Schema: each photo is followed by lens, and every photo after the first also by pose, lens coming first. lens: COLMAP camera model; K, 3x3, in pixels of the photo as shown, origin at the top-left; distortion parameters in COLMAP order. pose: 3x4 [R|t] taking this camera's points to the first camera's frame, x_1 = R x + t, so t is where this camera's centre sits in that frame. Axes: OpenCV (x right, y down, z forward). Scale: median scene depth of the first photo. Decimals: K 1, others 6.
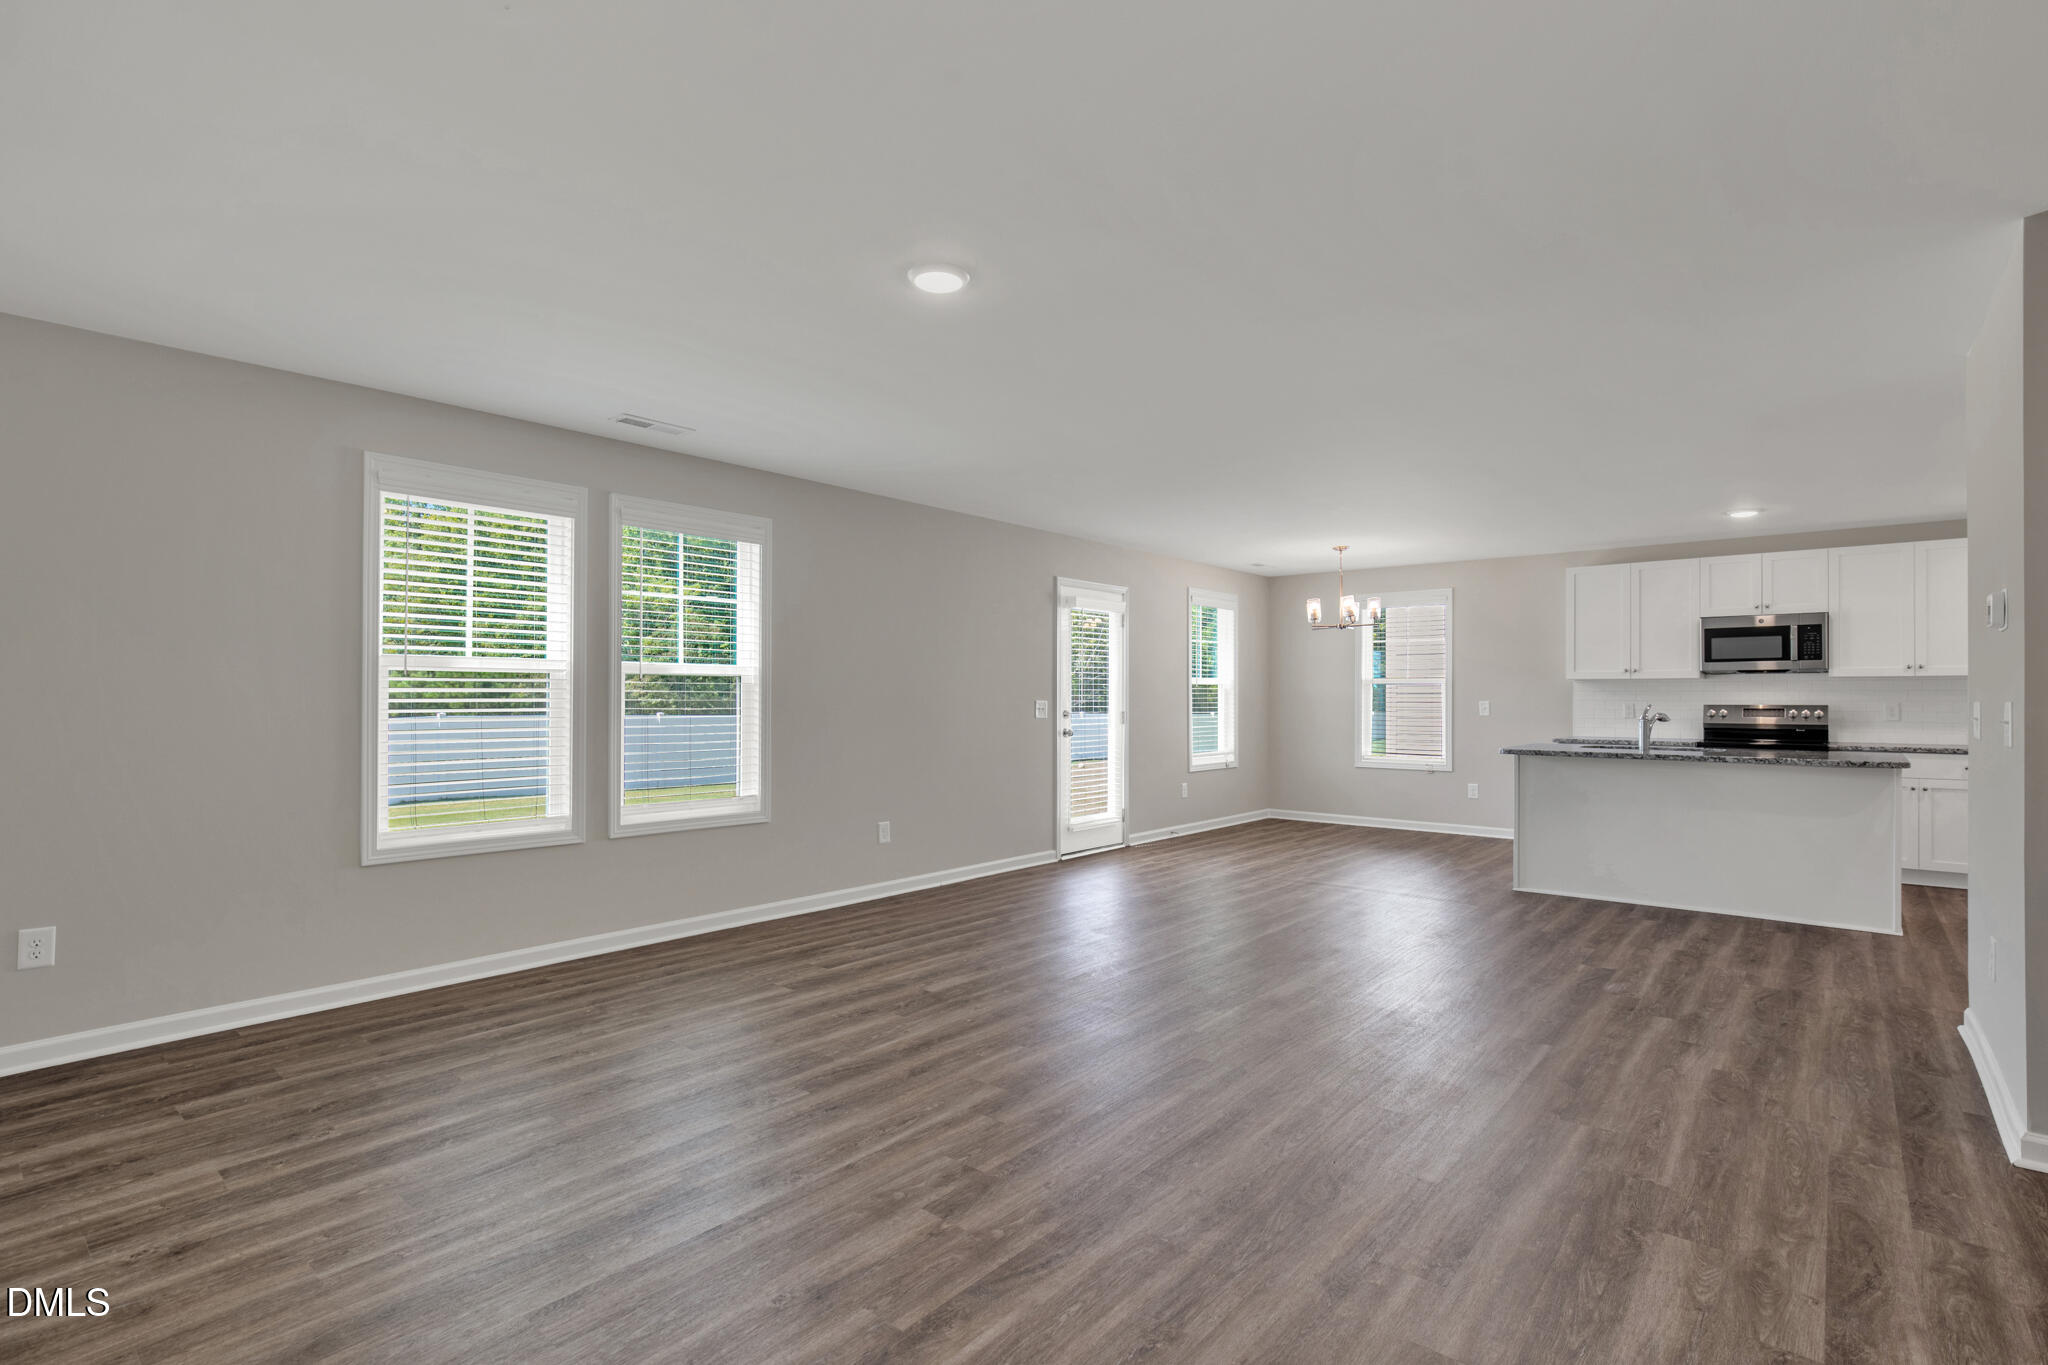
lens RADIAL K [[985.5, 0, 1017.4], [0, 985.5, 700.5], [0, 0, 1]] dist [-0.024268, 0.007246]
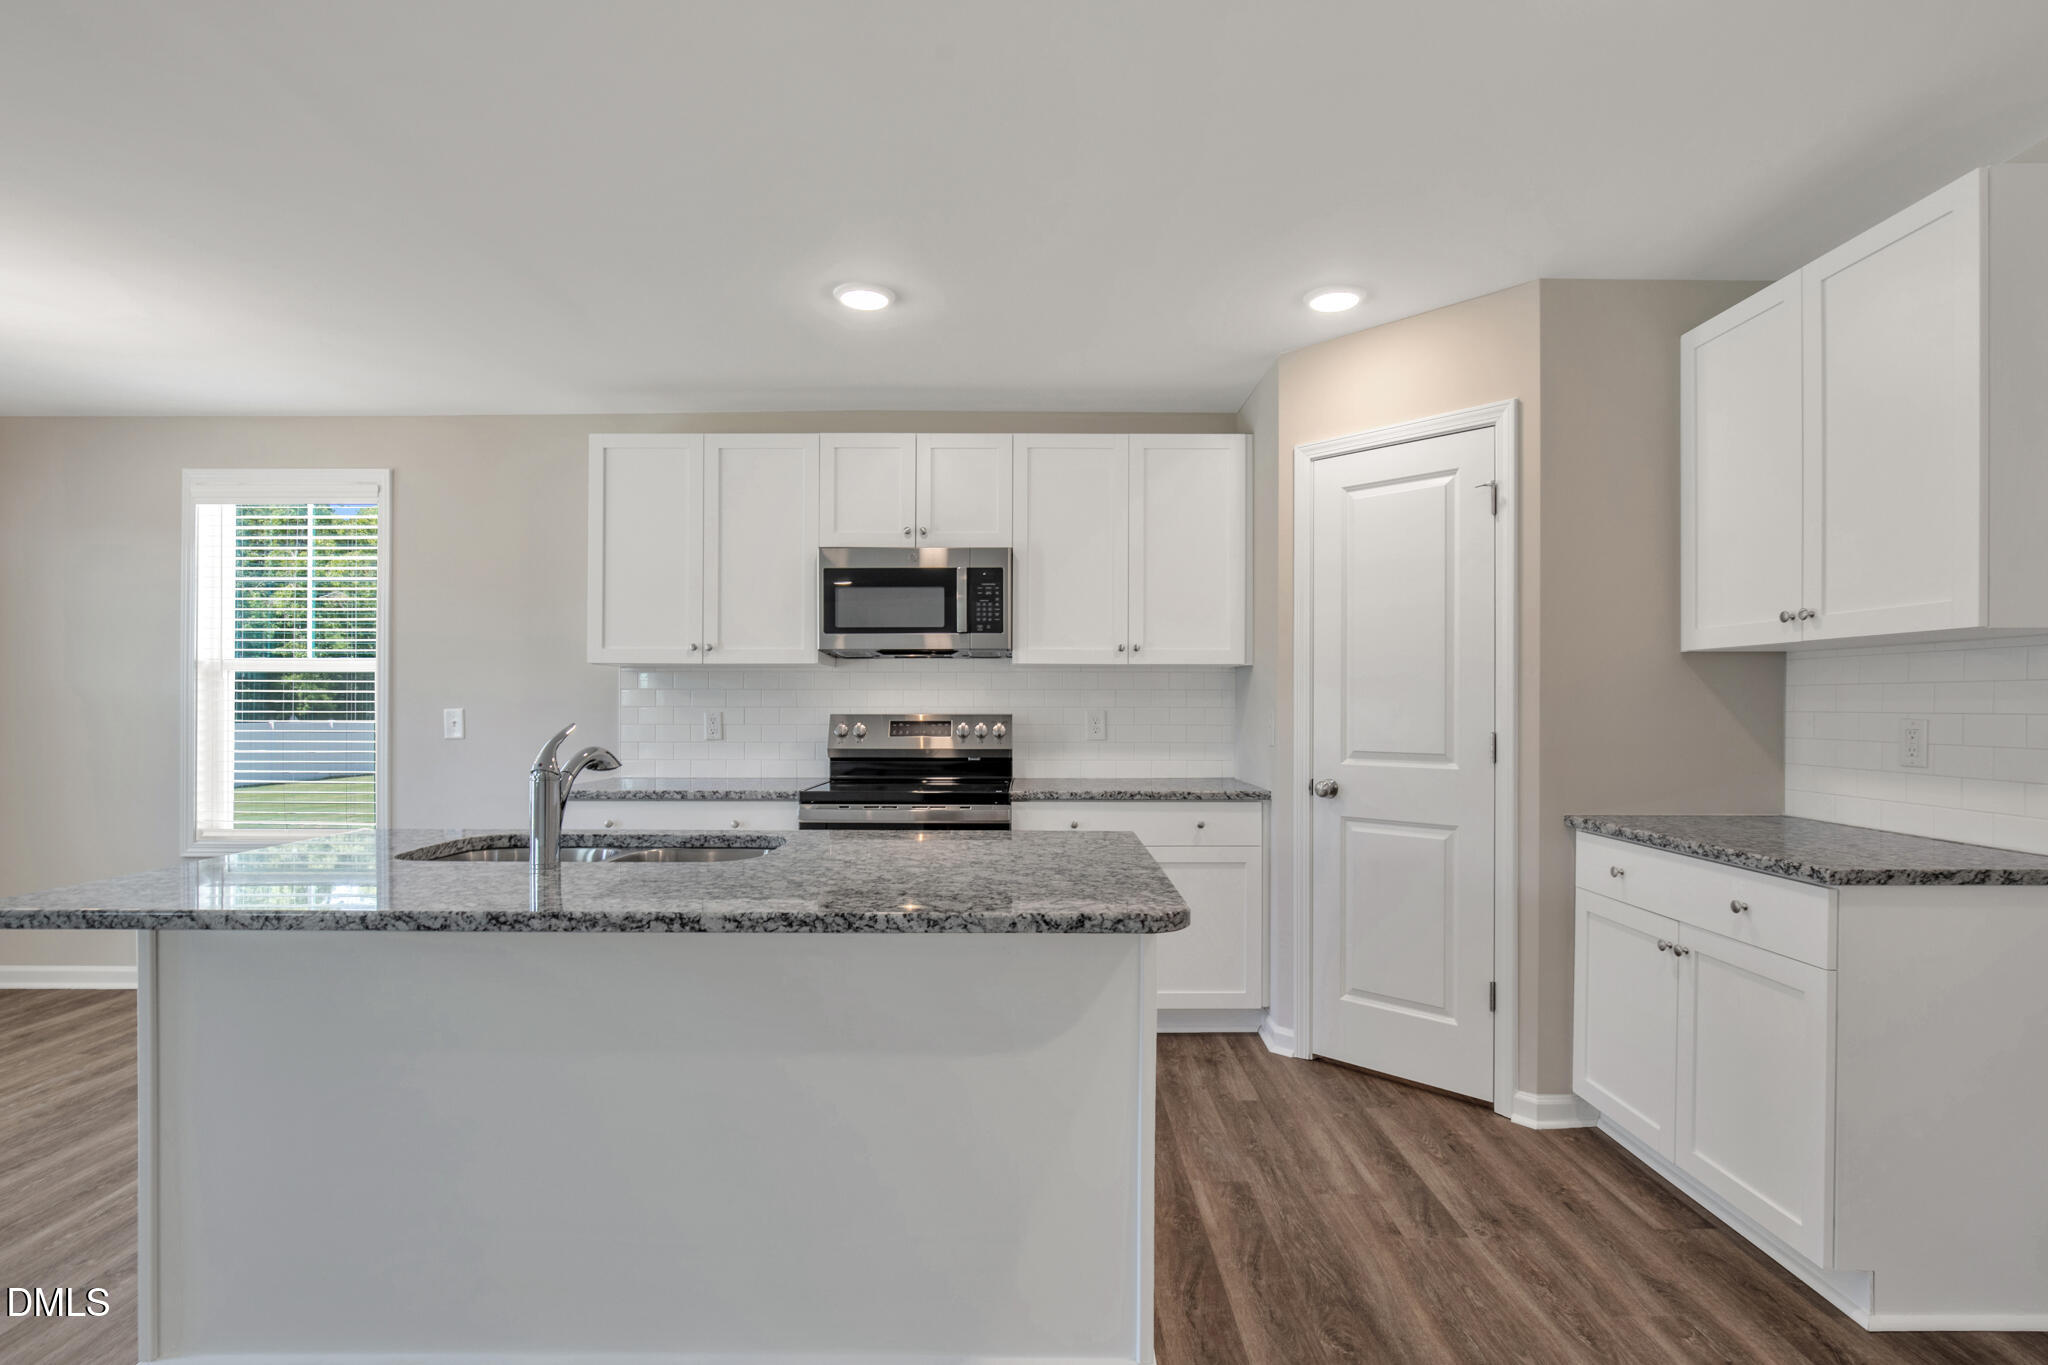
lens RADIAL K [[985.5, 0, 1042.9], [0, 985.5, 713.9], [0, 0, 1]] dist [-0.024268, 0.007246]
pose [[0.748522, -0.005489, 0.663087, 0.693572], [-0.000928, 0.999956, 0.009326, -0.001738], [-0.663109, -0.007597, 0.748484, 0.829670]]
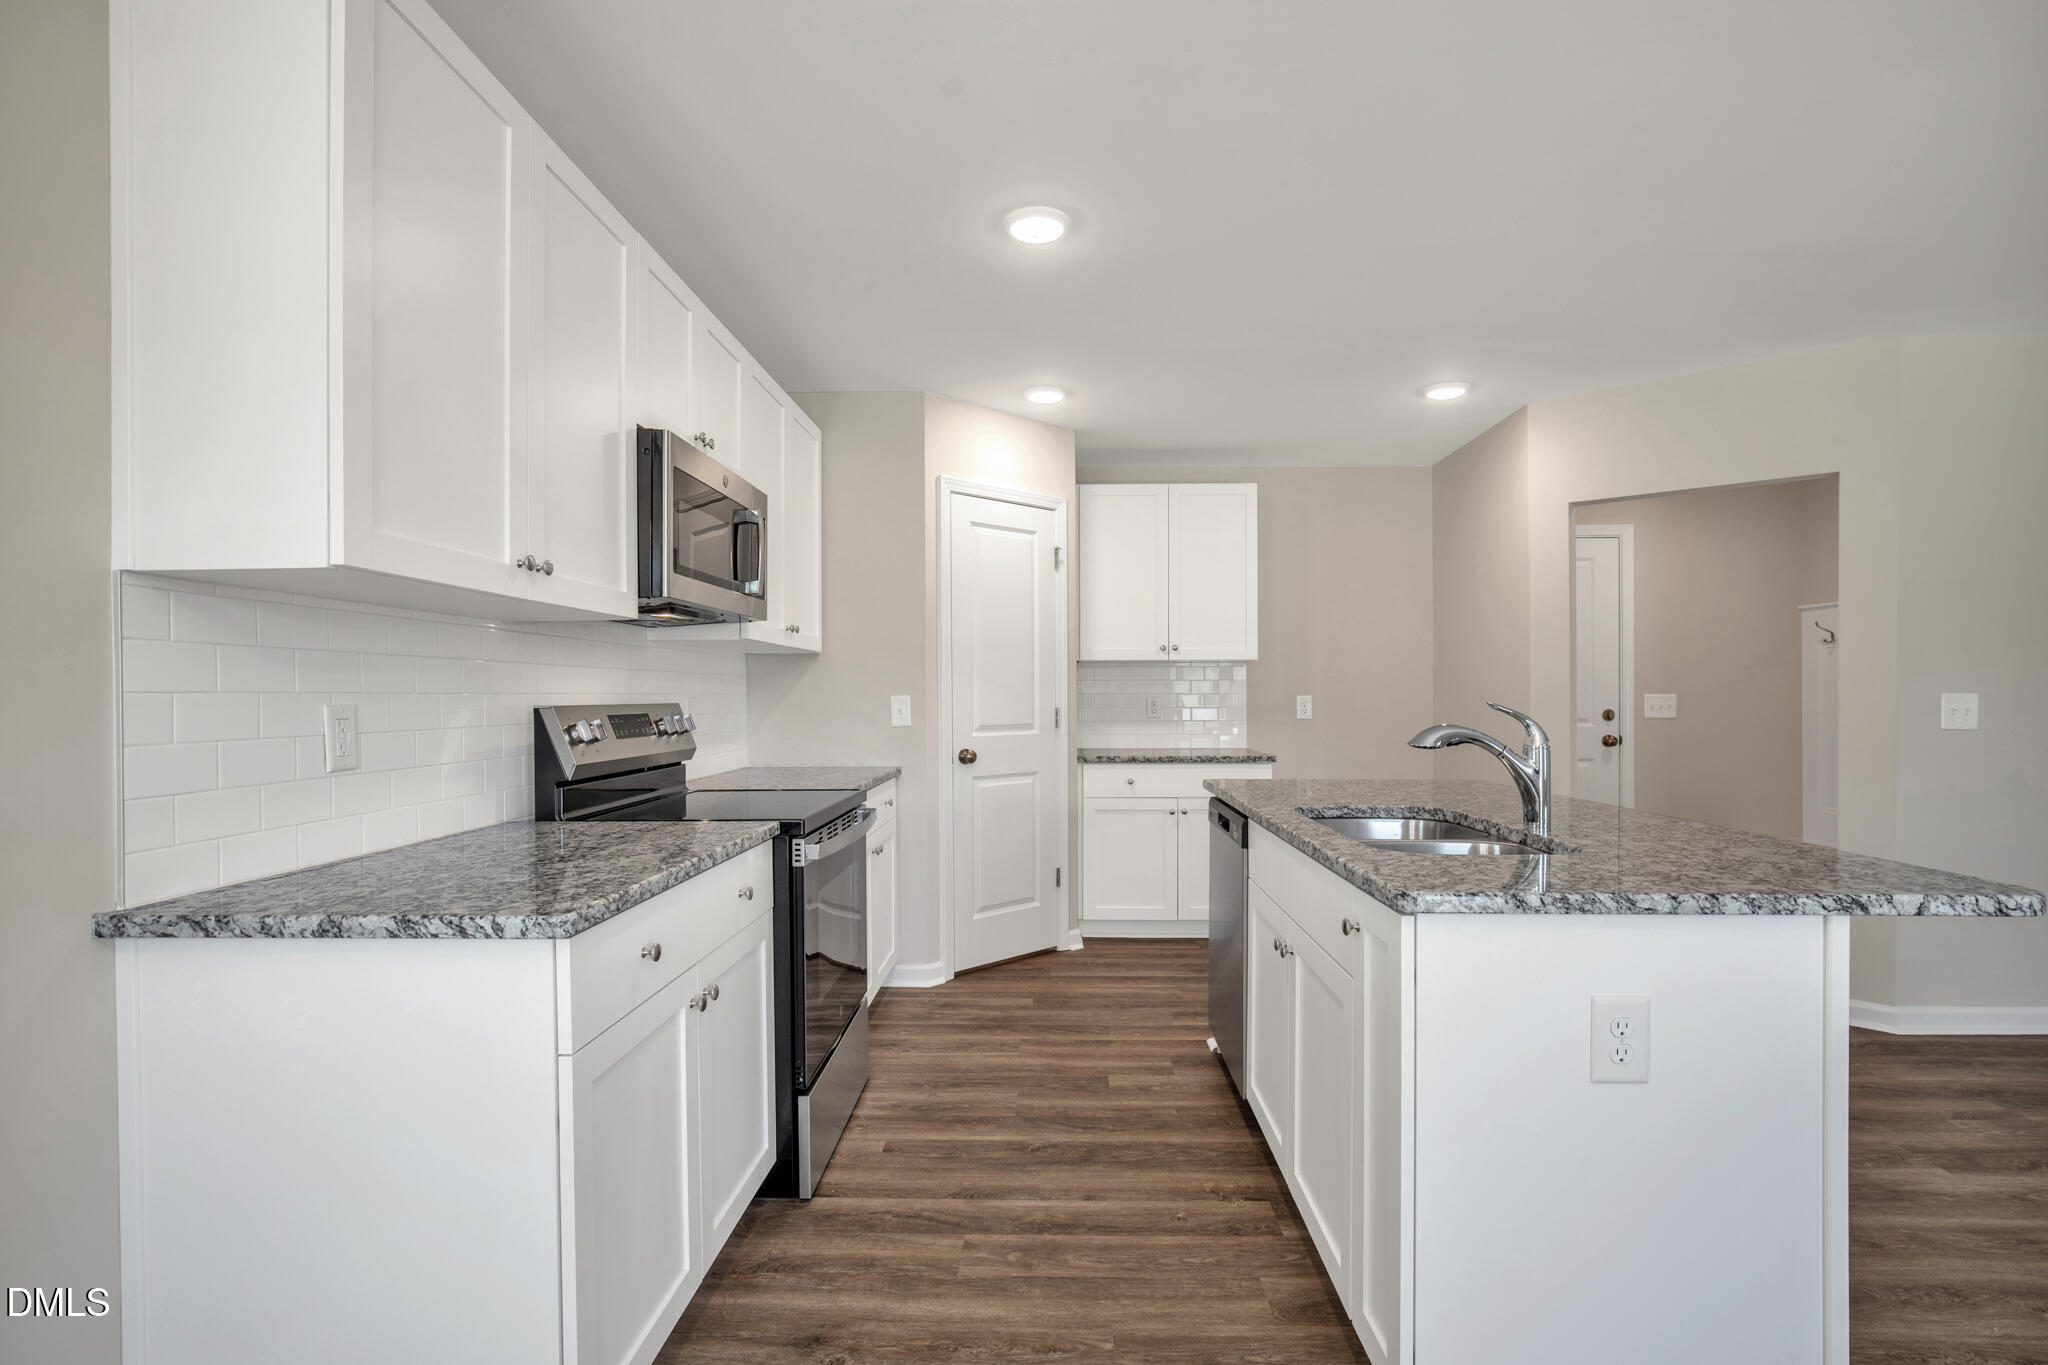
lens RADIAL K [[926.5, 0, 1042.7], [0, 926.5, 696.6], [0, 0, 1]] dist [-0.016356, 0.000712]
pose [[-0.627620, -0.002436, 0.778516, 0.614091], [0.001007, 0.999992, 0.003942, 0.000824], [-0.778519, 0.003258, -0.627613, 1.706120]]
